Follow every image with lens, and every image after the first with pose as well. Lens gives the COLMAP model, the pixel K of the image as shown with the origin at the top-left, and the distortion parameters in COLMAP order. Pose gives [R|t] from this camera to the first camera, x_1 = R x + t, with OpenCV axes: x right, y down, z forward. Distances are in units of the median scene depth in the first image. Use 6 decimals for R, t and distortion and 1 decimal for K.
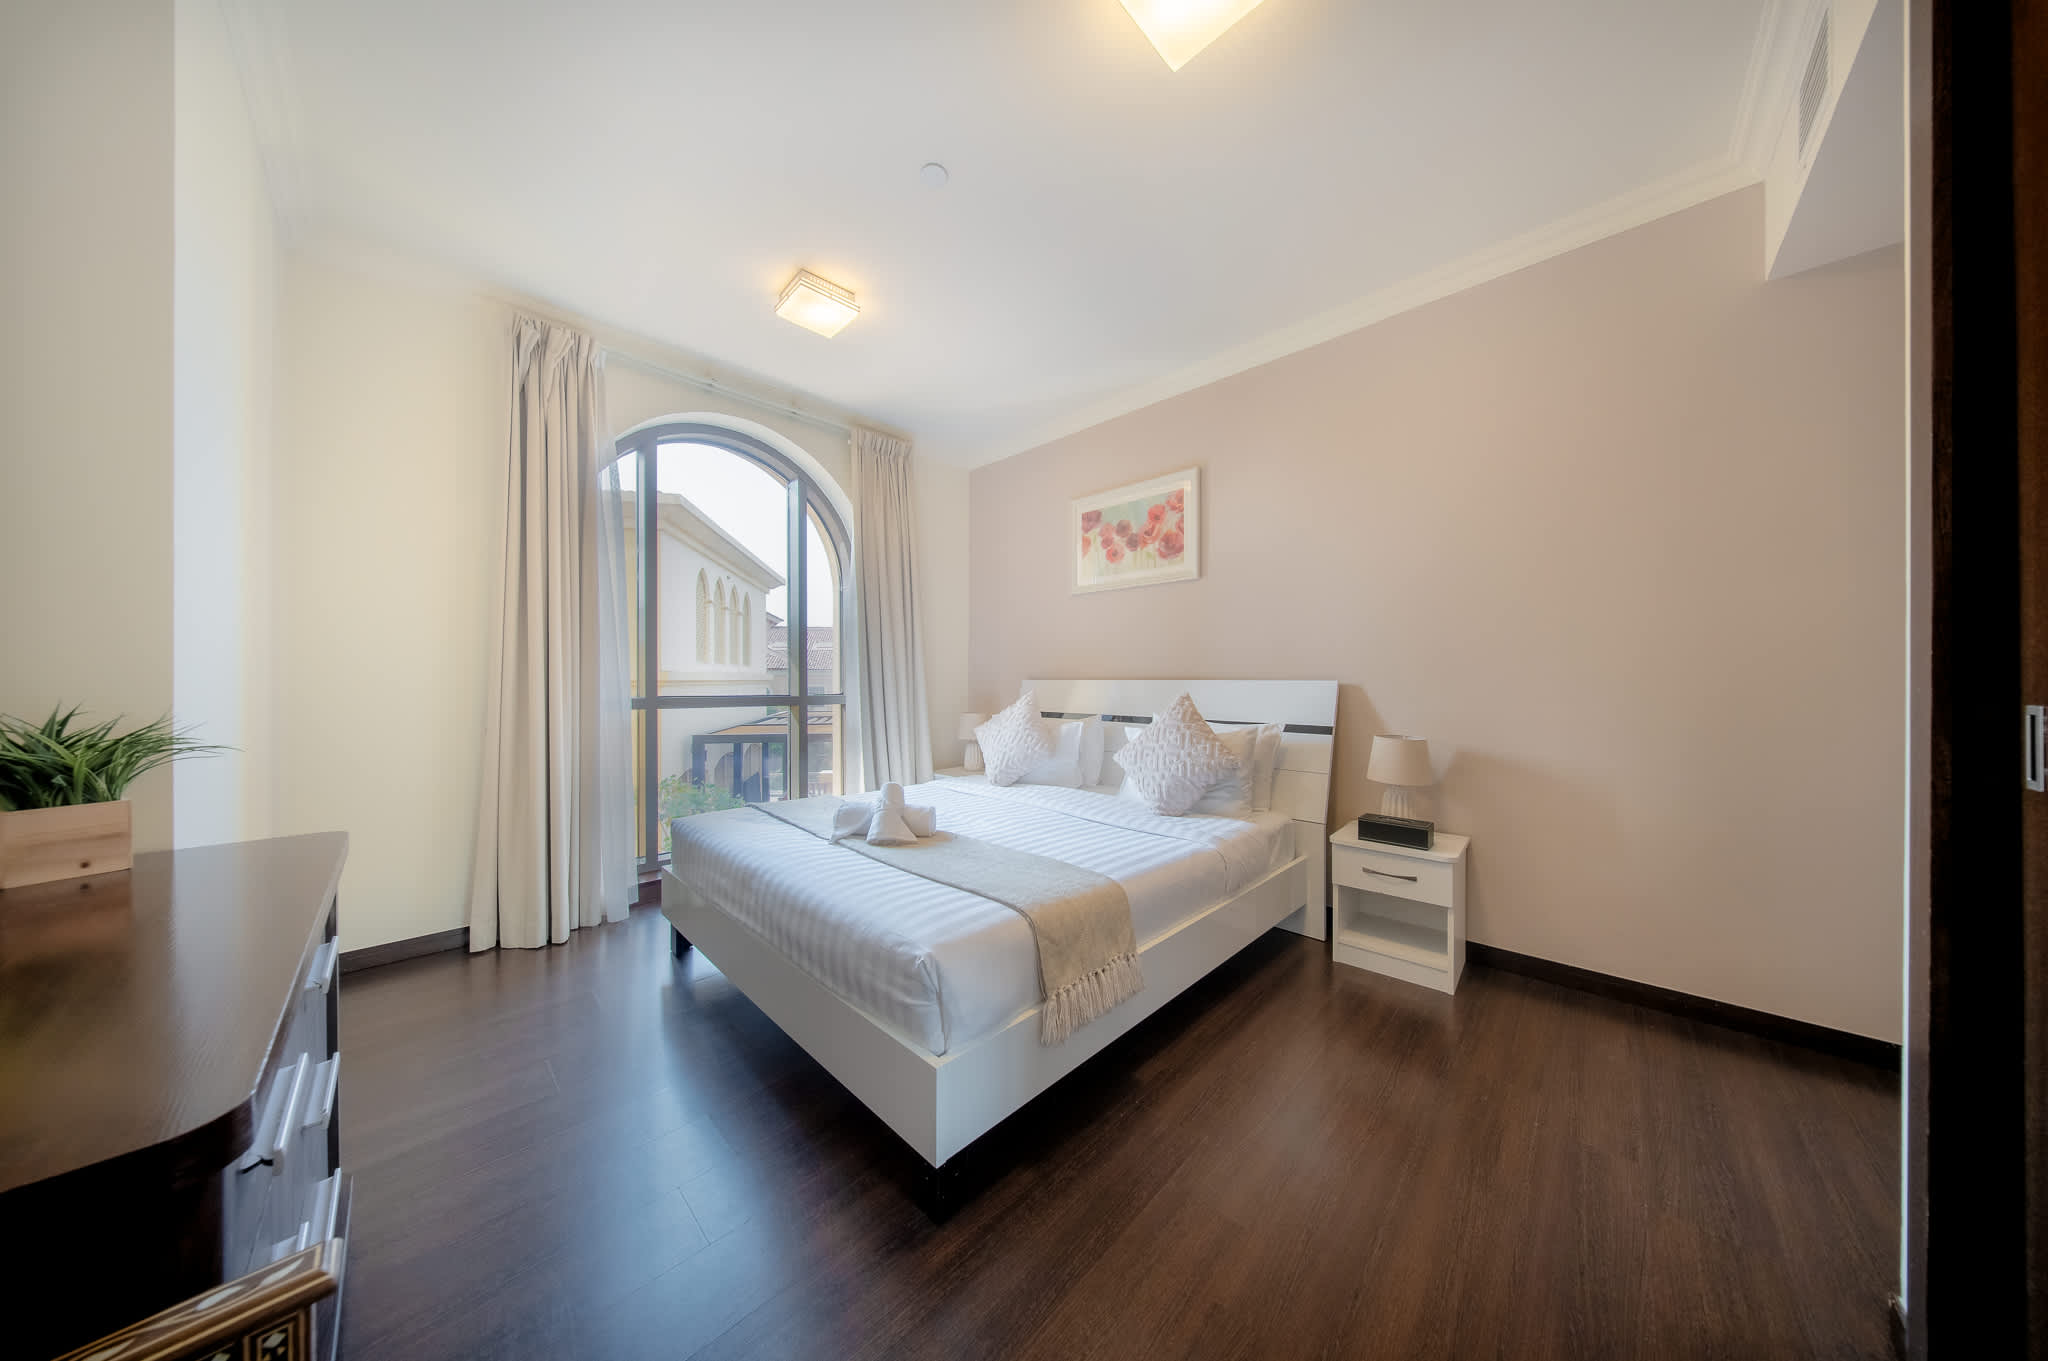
lens RADIAL K [[601.1, 0, 1029.4], [0, 601.1, 679.8], [0, 0, 1]] dist [-0.005173, -0.000098]
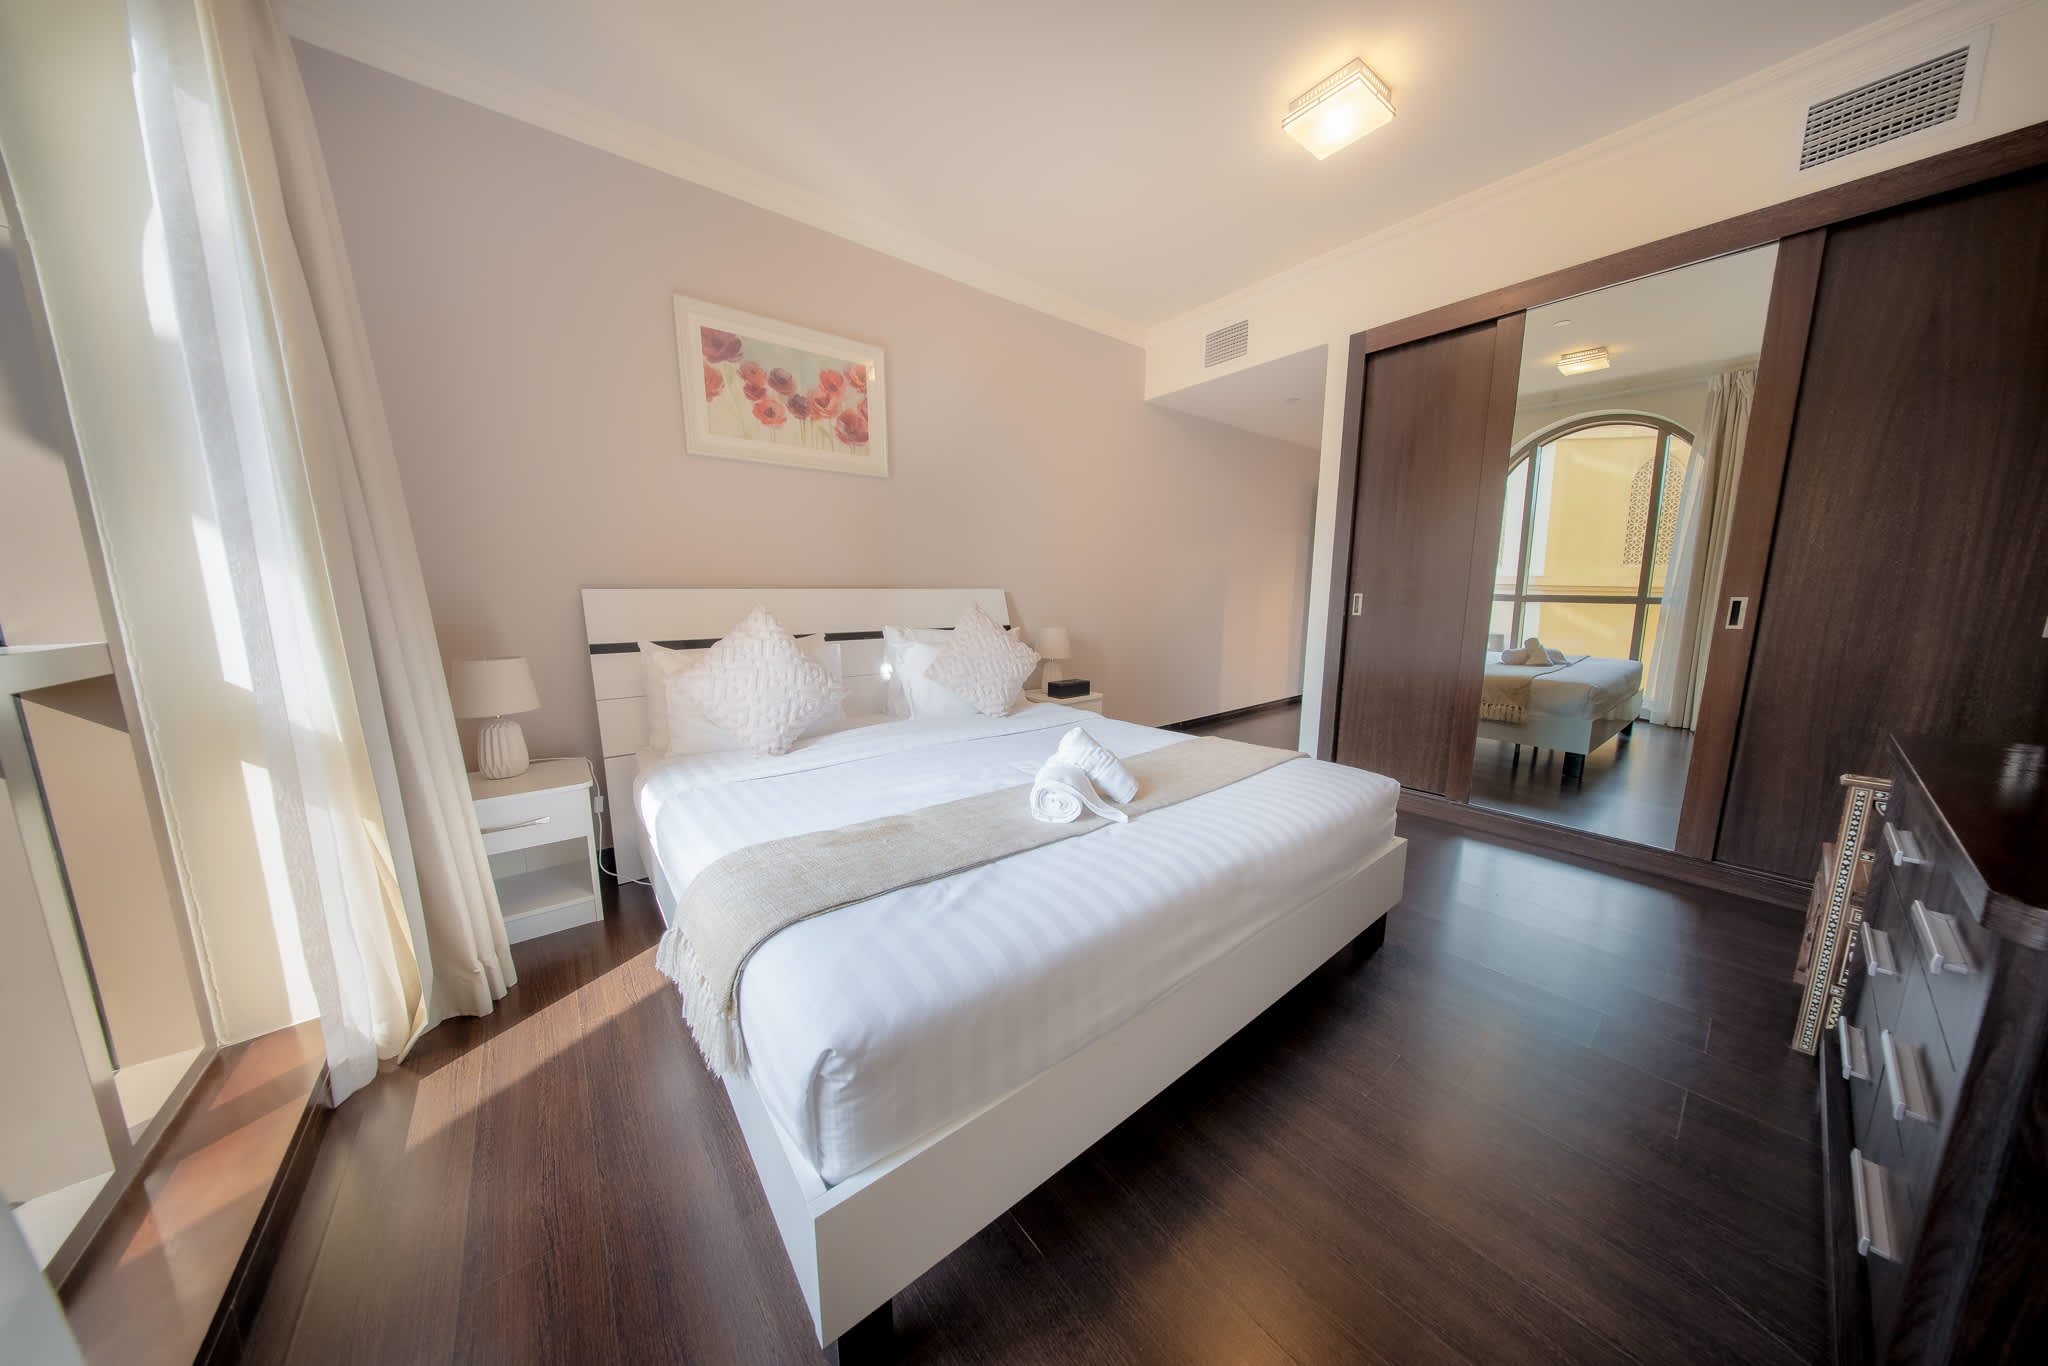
lens RADIAL K [[614.8, 0, 1017.7], [0, 614.8, 686.7], [0, 0, 1]] dist [0.000326, -0.000066]
pose [[0.137065, -0.155545, 0.978274, -0.623039], [-0.003753, 0.987506, 0.157538, -0.001466], [-0.990555, -0.025265, 0.134768, 0.621348]]
